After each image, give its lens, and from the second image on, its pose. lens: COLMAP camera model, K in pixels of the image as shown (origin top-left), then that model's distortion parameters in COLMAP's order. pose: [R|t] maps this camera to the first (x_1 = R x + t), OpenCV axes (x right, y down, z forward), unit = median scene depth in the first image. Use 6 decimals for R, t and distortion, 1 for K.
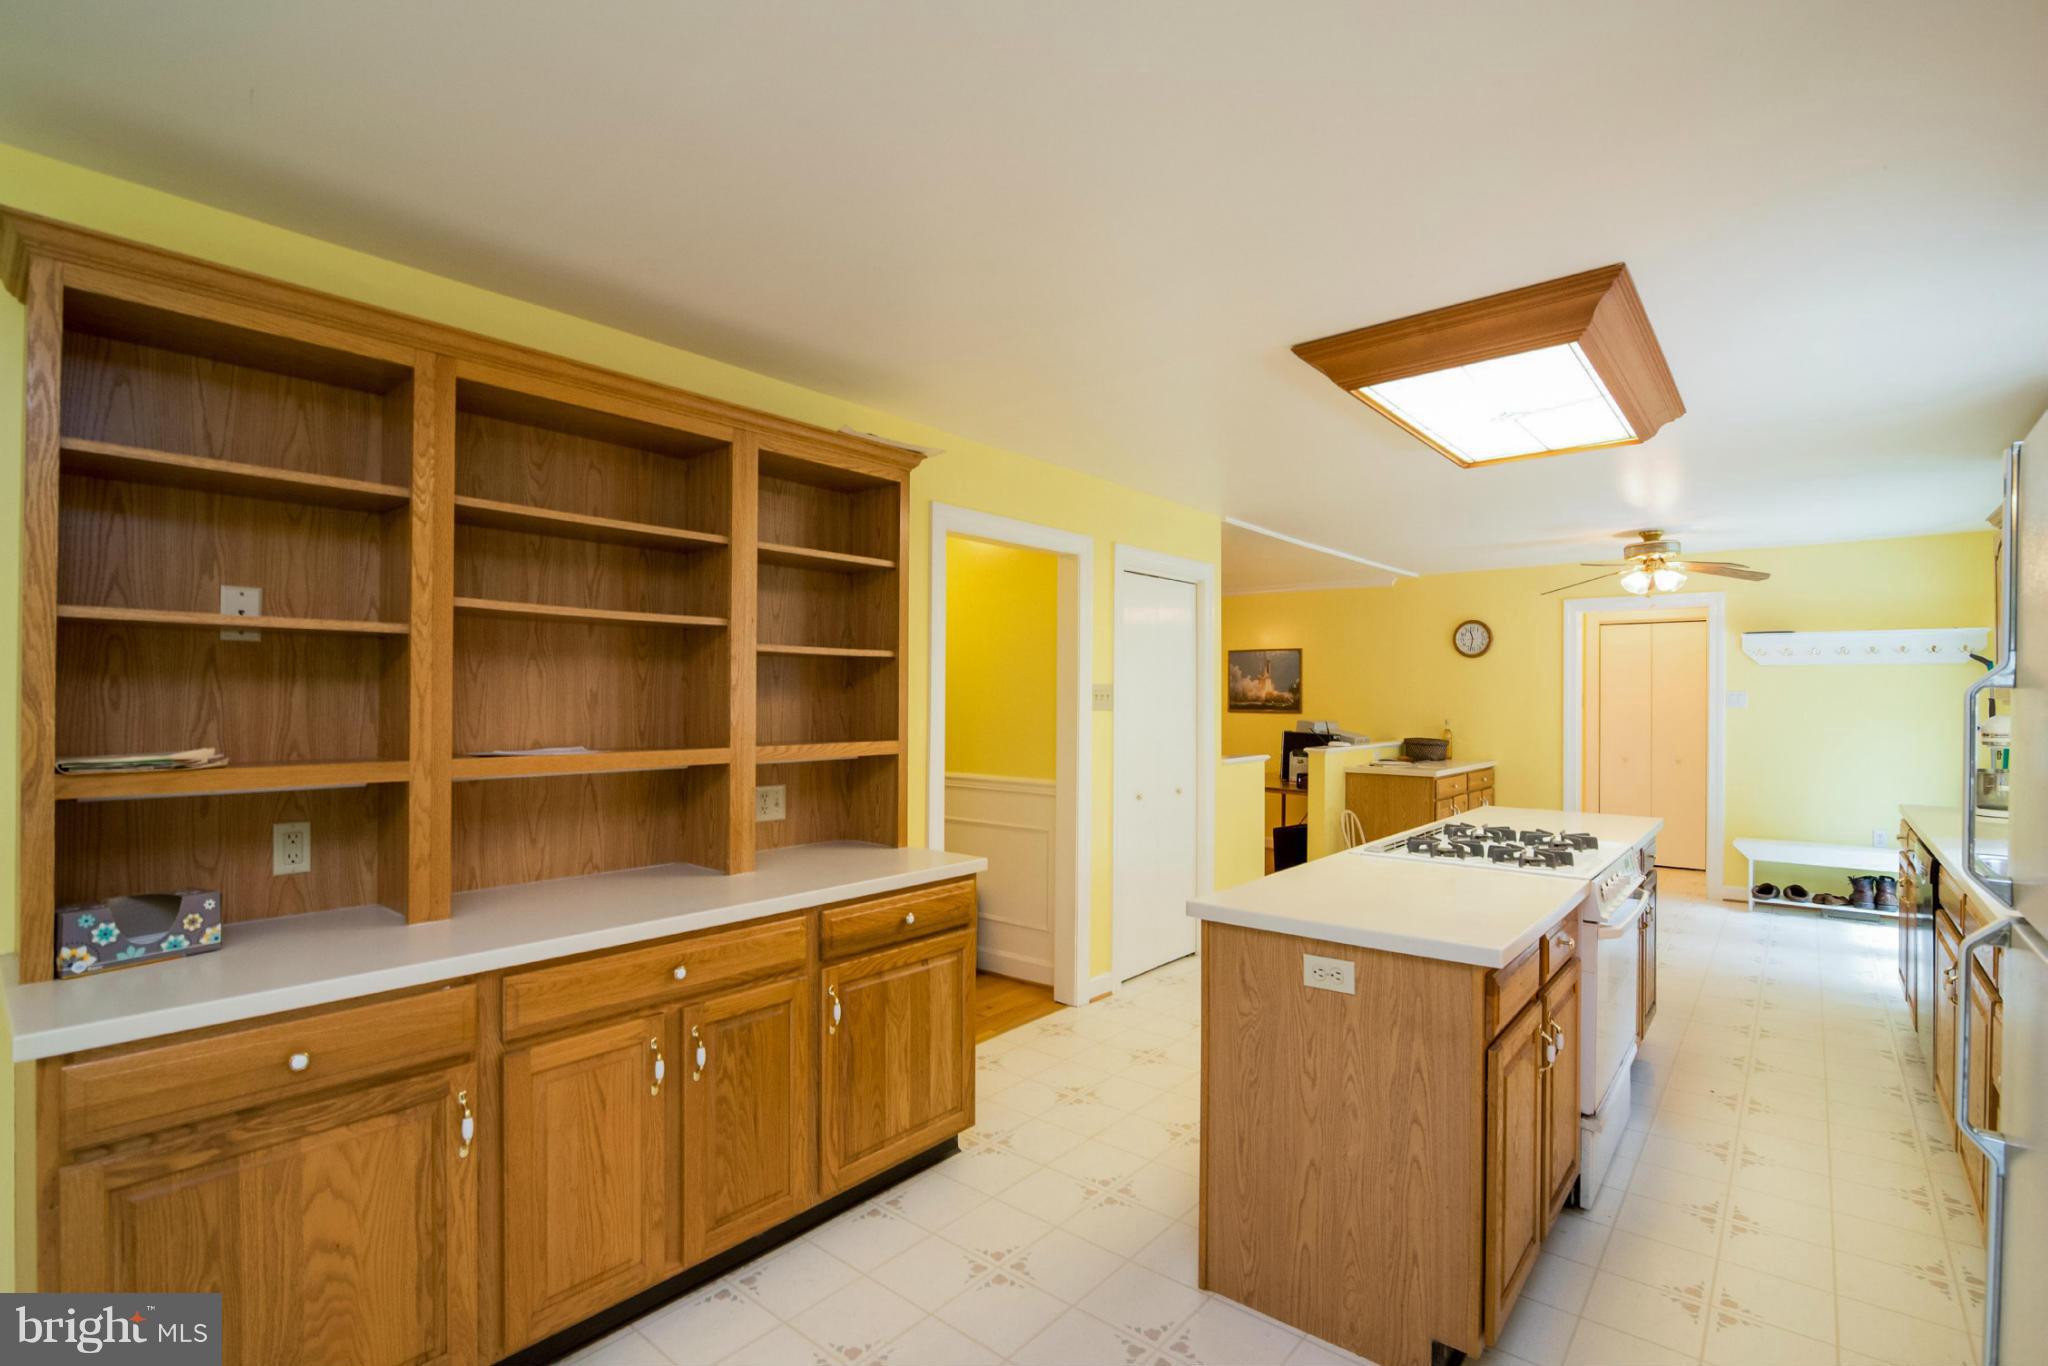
lens RADIAL K [[941.1, 0, 1023.3], [0, 941.1, 693.8], [0, 0, 1]] dist [-0.016452, -0.001136]
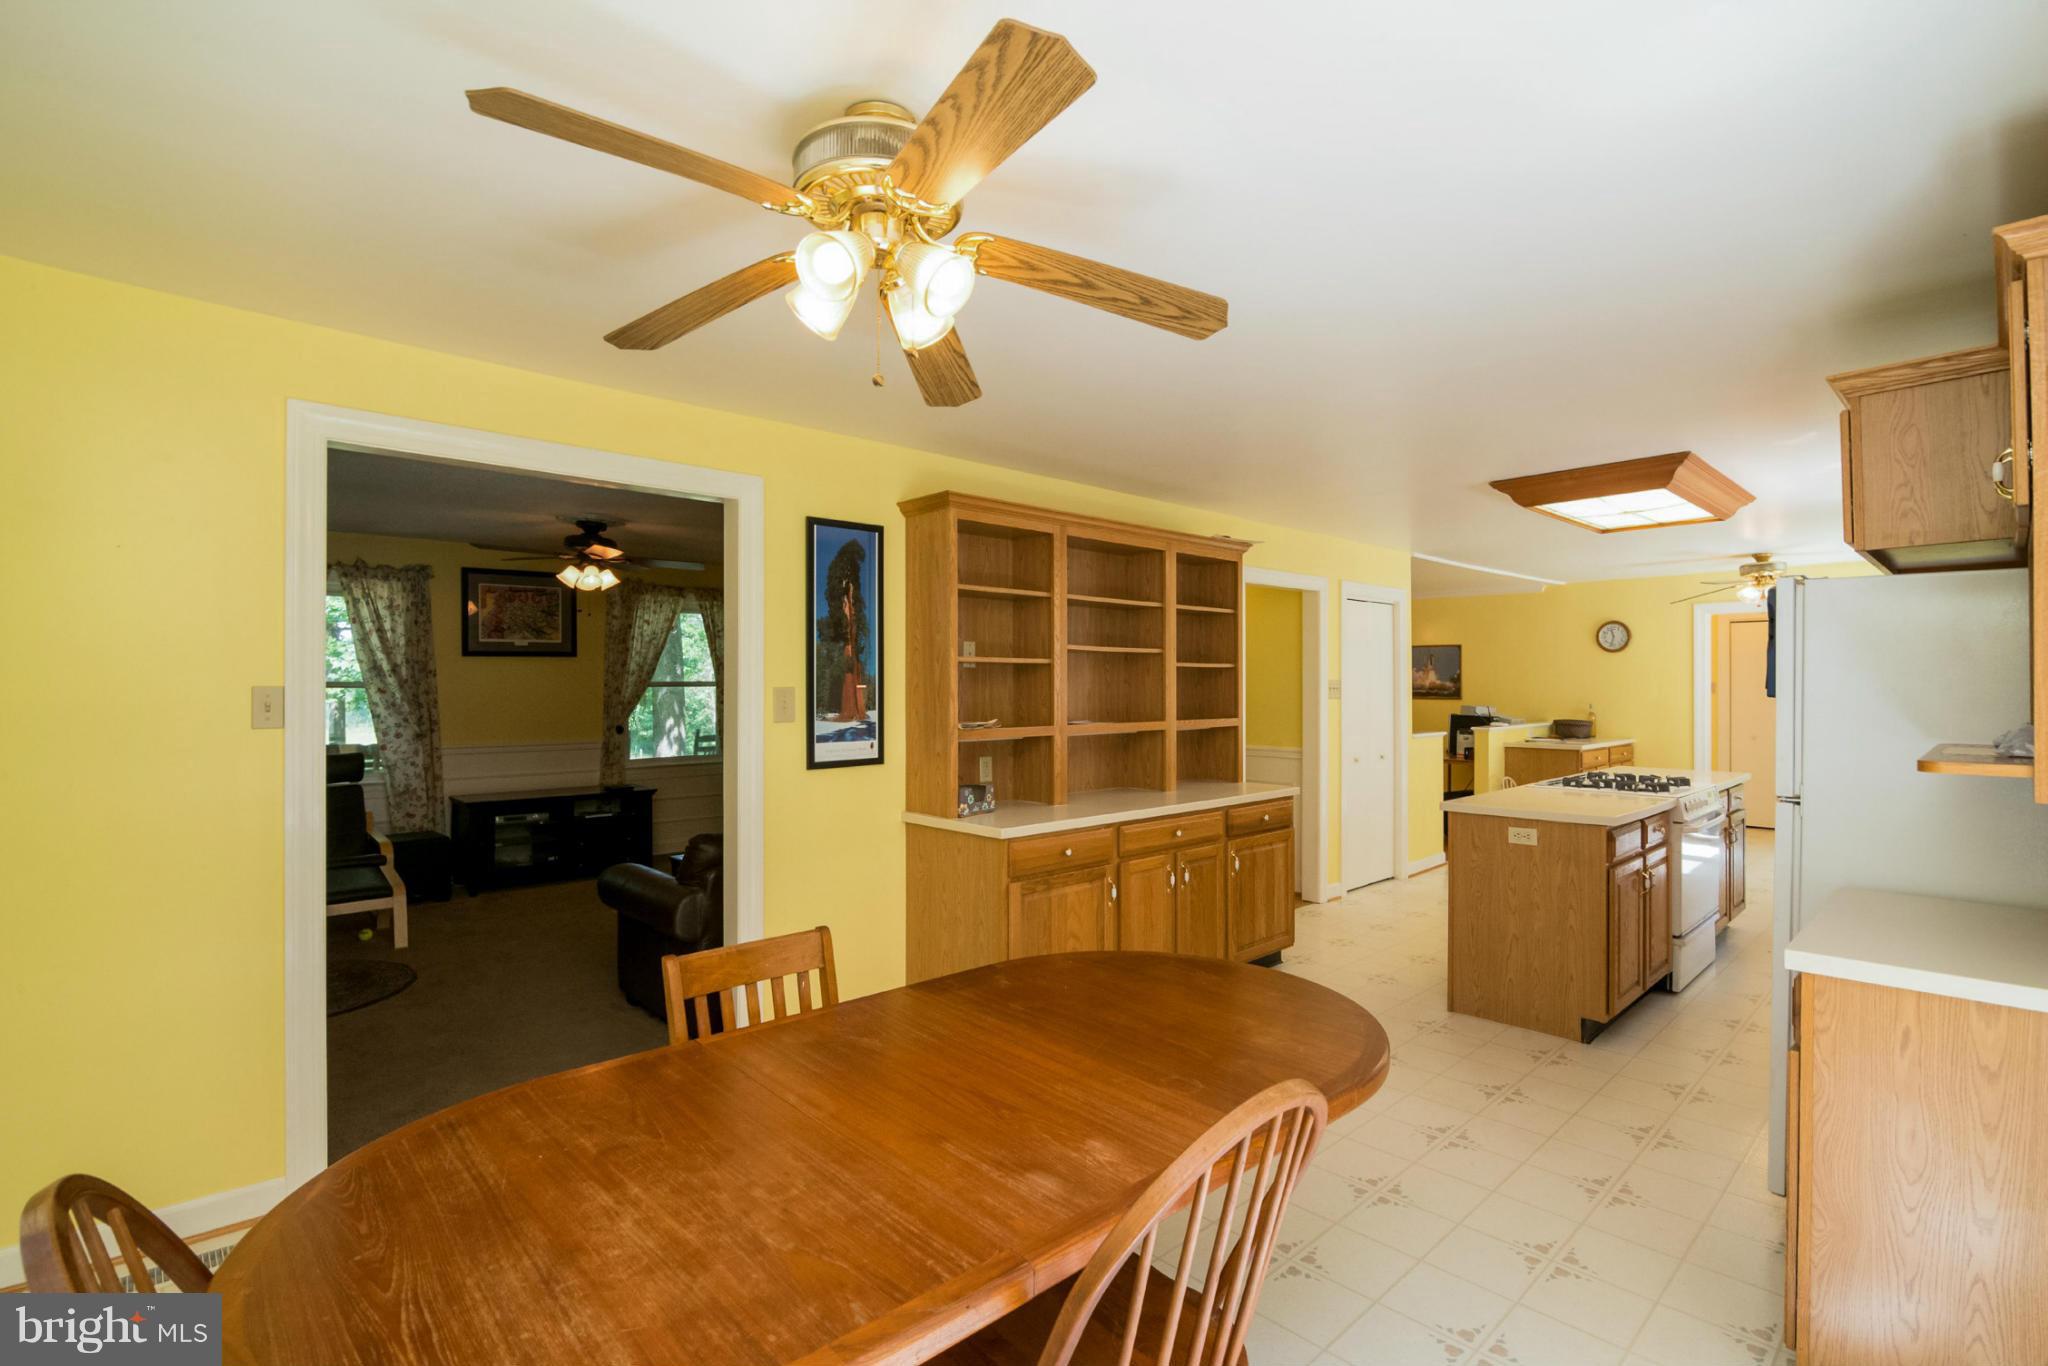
lens RADIAL K [[941.1, 0, 1027.2], [0, 941.1, 682.8], [0, 0, 1]] dist [-0.016452, -0.001136]
pose [[0.992655, -0.006192, -0.120822, -0.311918], [0.006497, 0.999977, 0.002127, -0.018636], [0.120806, -0.002896, 0.992672, -0.714170]]
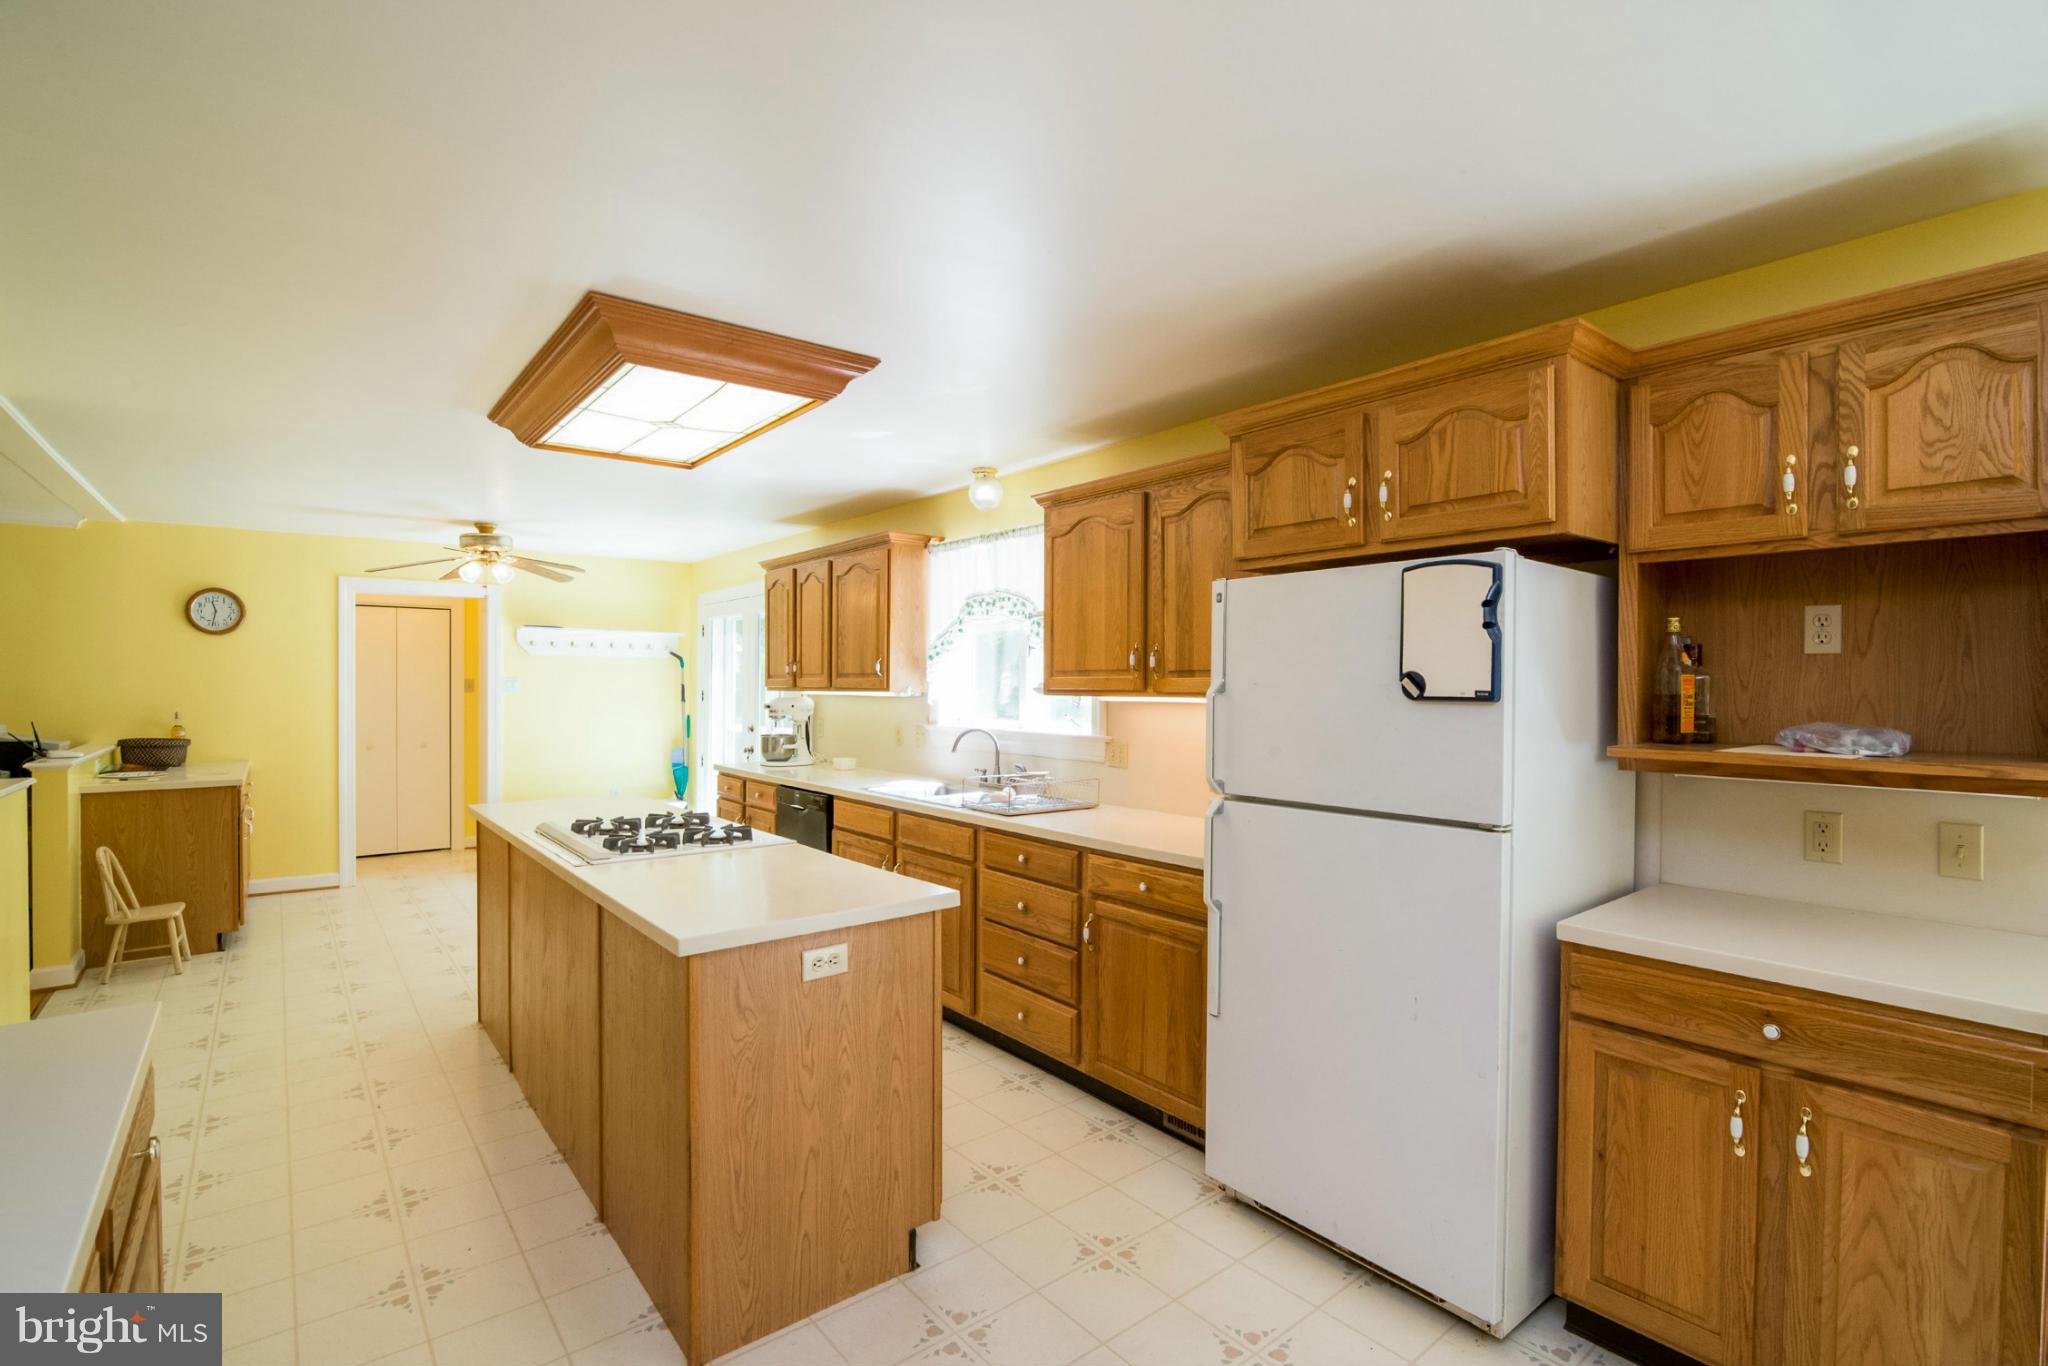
lens RADIAL K [[941.1, 0, 1037.8], [0, 941.1, 693.5], [0, 0, 1]] dist [-0.016452, -0.001136]
pose [[0.188892, -0.016149, 0.981865, -0.454955], [-0.005118, 0.999835, 0.017429, -0.014660], [-0.981985, -0.008317, 0.188778, 0.395502]]
